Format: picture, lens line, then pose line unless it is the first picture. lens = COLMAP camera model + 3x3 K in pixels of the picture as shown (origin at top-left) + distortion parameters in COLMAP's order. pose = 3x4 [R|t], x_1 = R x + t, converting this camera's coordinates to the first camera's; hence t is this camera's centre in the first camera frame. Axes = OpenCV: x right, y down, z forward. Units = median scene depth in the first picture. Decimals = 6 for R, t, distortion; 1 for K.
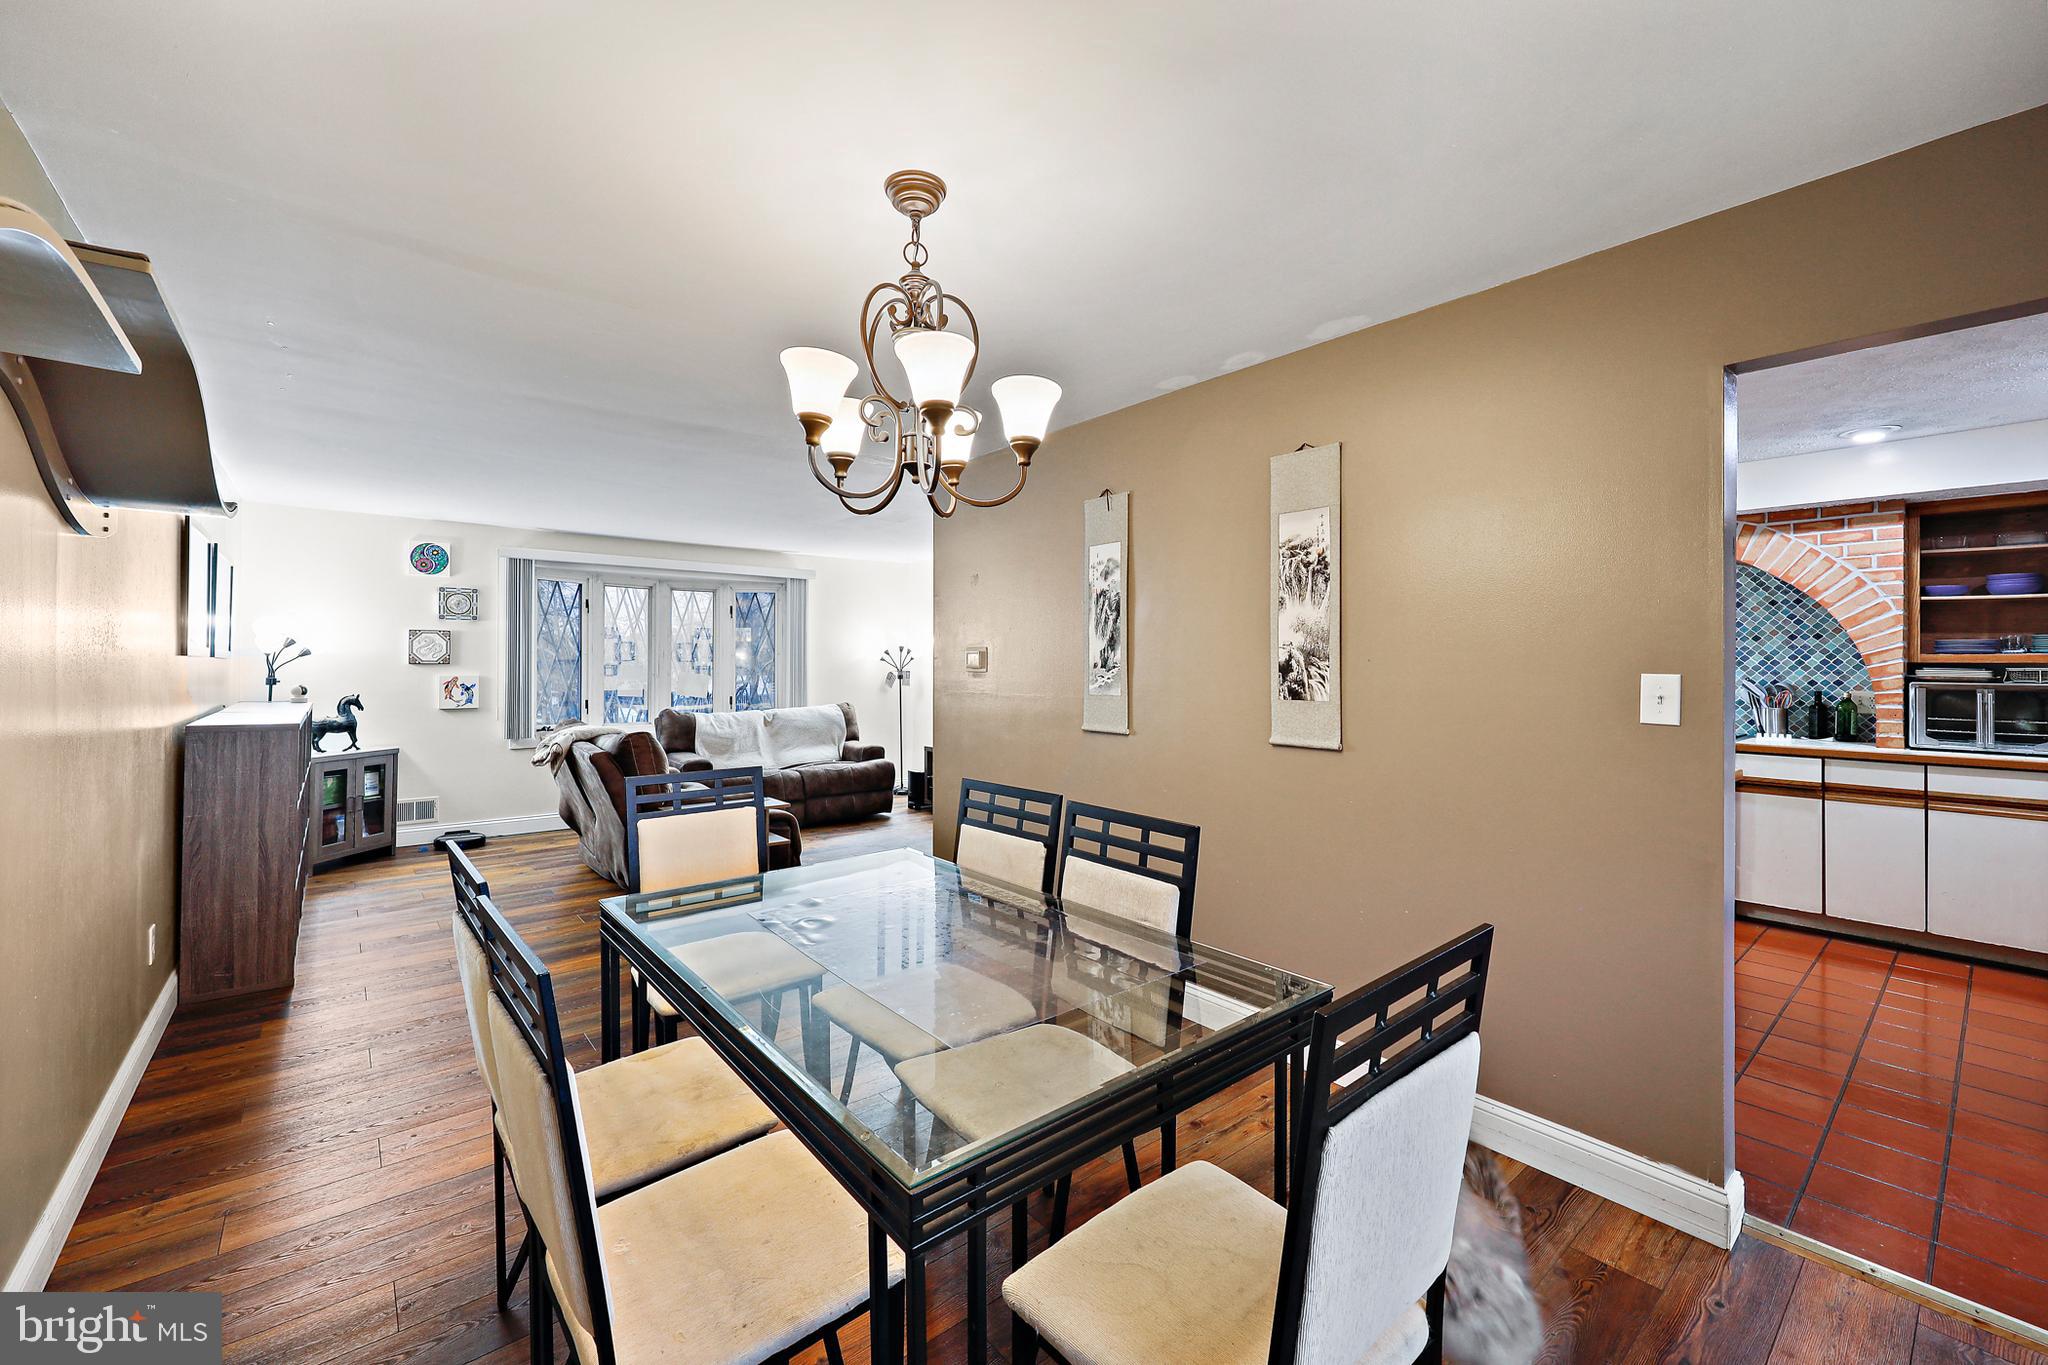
lens RADIAL K [[829.6, 0, 1030.2], [0, 829.6, 661.8], [0, 0, 1]] dist [0.003754, -0.000848]
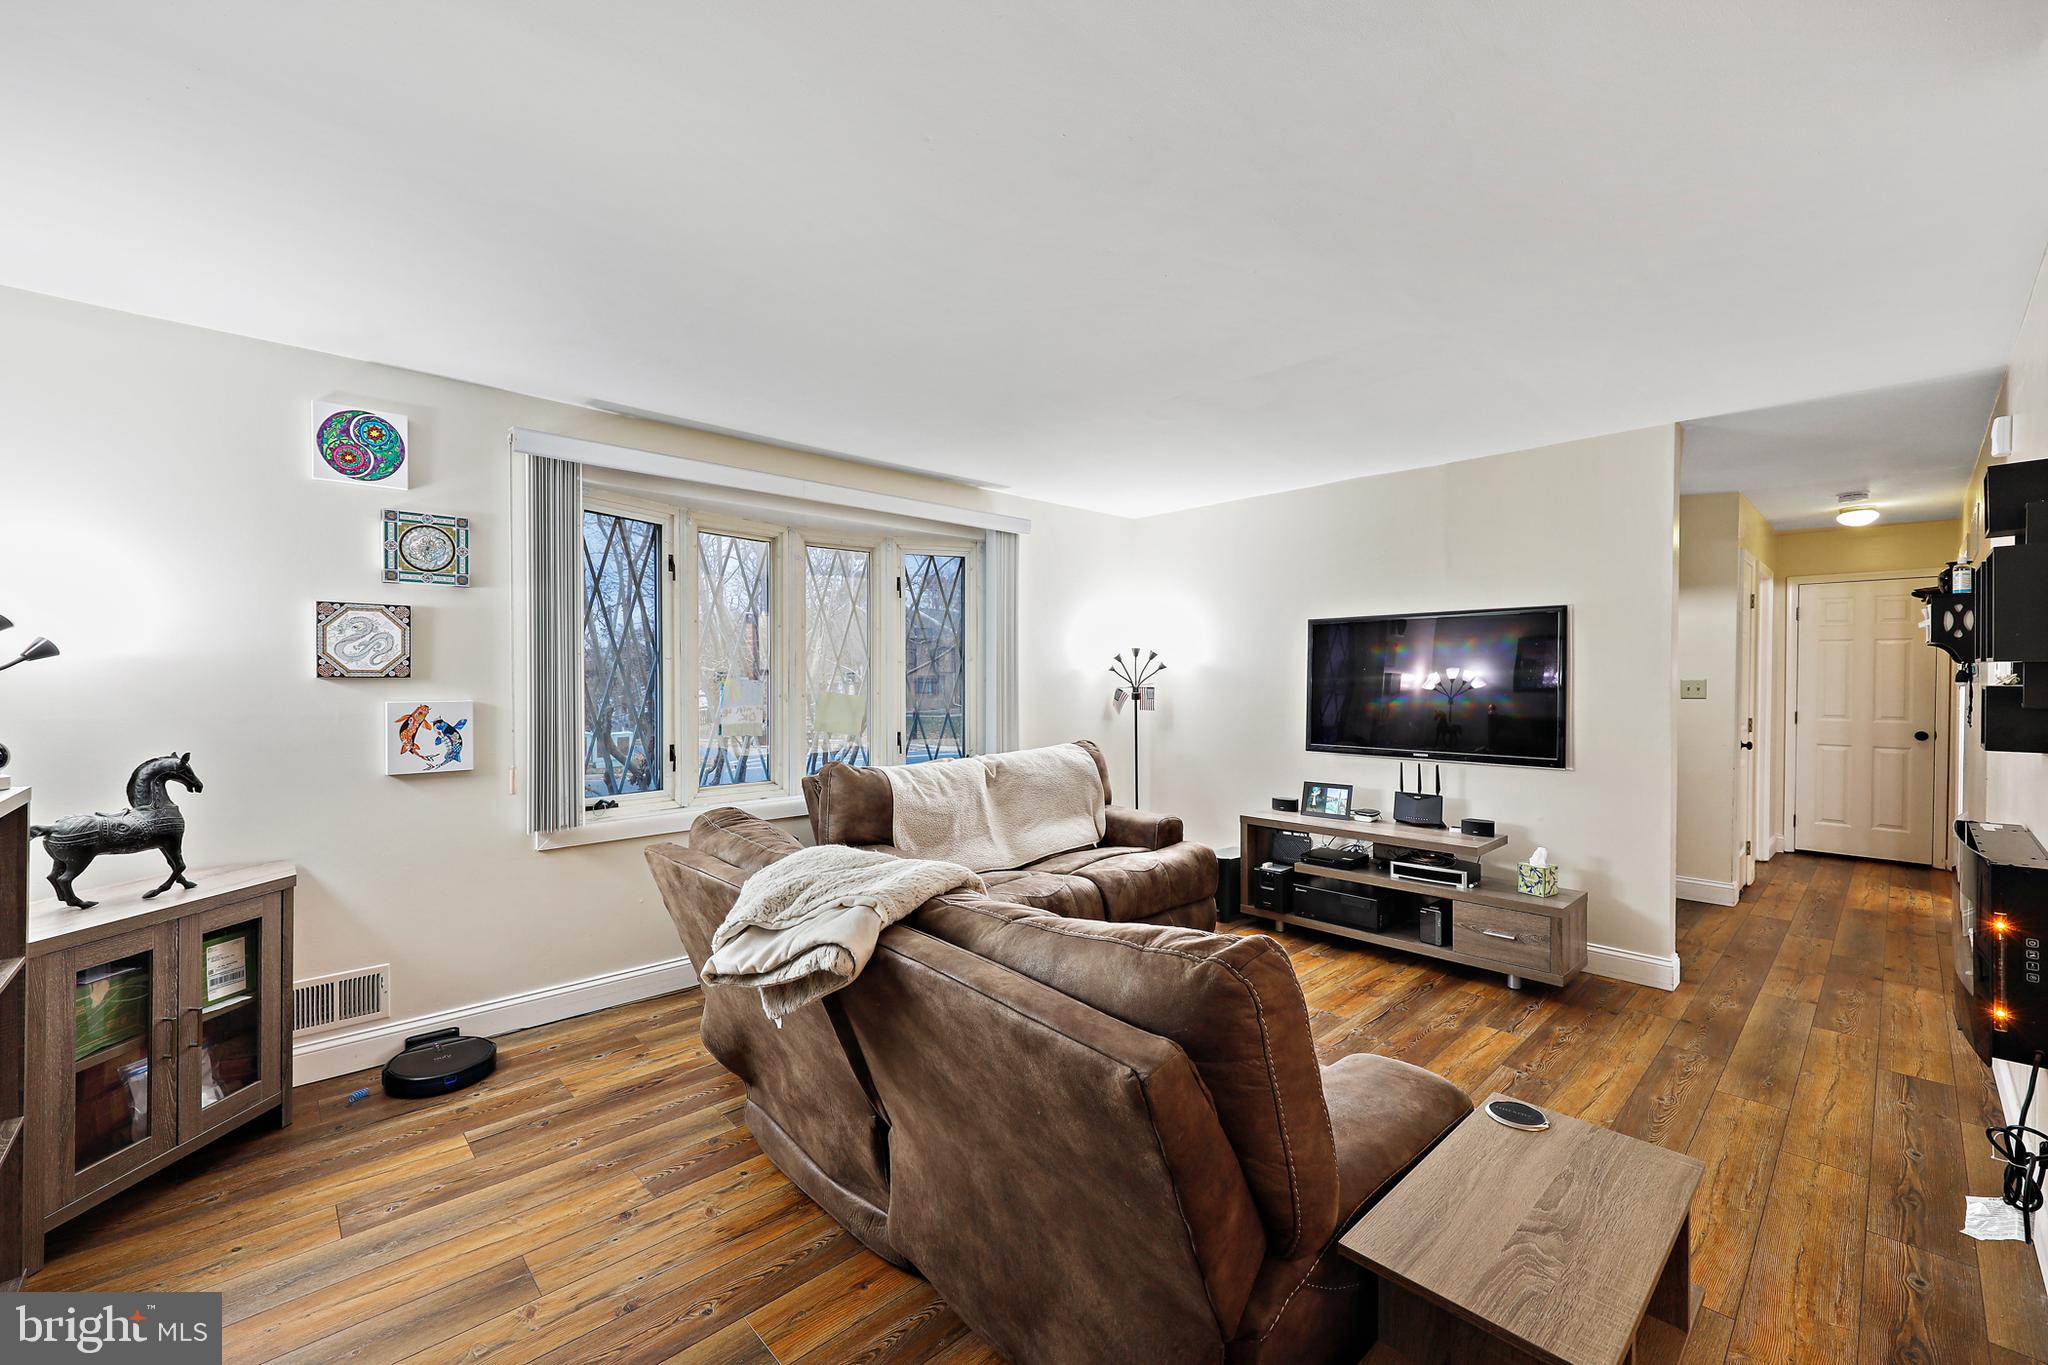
lens RADIAL K [[829.6, 0, 1024.5], [0, 829.6, 686.1], [0, 0, 1]] dist [0.003754, -0.000848]
pose [[0.998214, -0.002791, 0.059672, -0.384167], [0.001846, 0.999872, 0.015889, 0.000681], [-0.059709, -0.015751, 0.998092, 0.516889]]
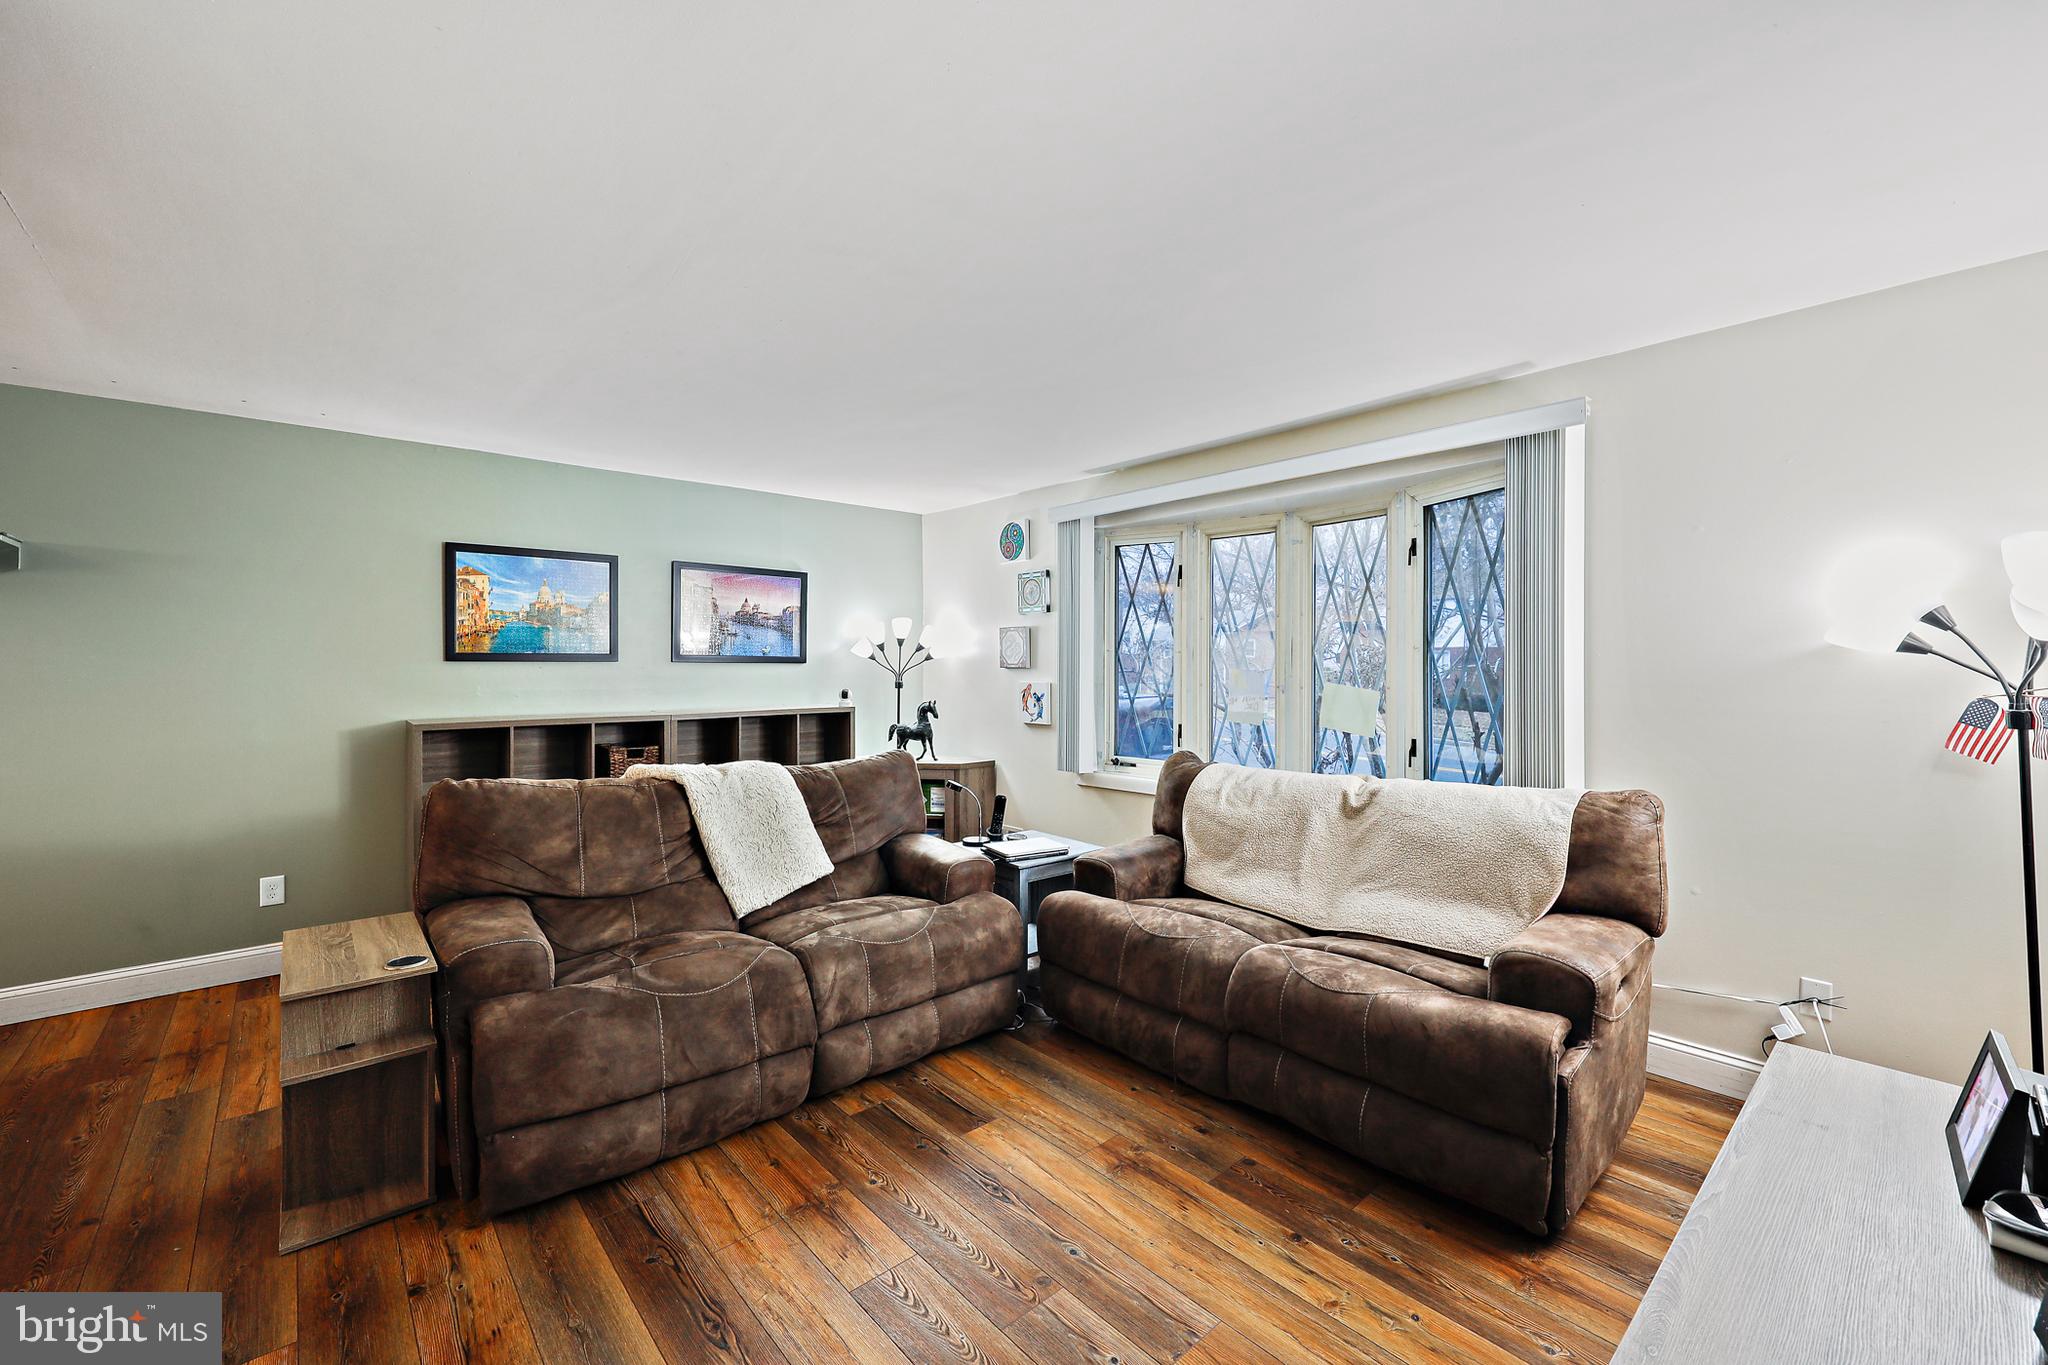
lens RADIAL K [[829.6, 0, 1017.2], [0, 829.6, 670.9], [0, 0, 1]] dist [0.003754, -0.000848]
pose [[0.018843, 0.003198, -0.999817, 0.105812], [0.006485, 0.999973, 0.003321, 0.002935], [0.999801, -0.006547, 0.018822, 0.974586]]
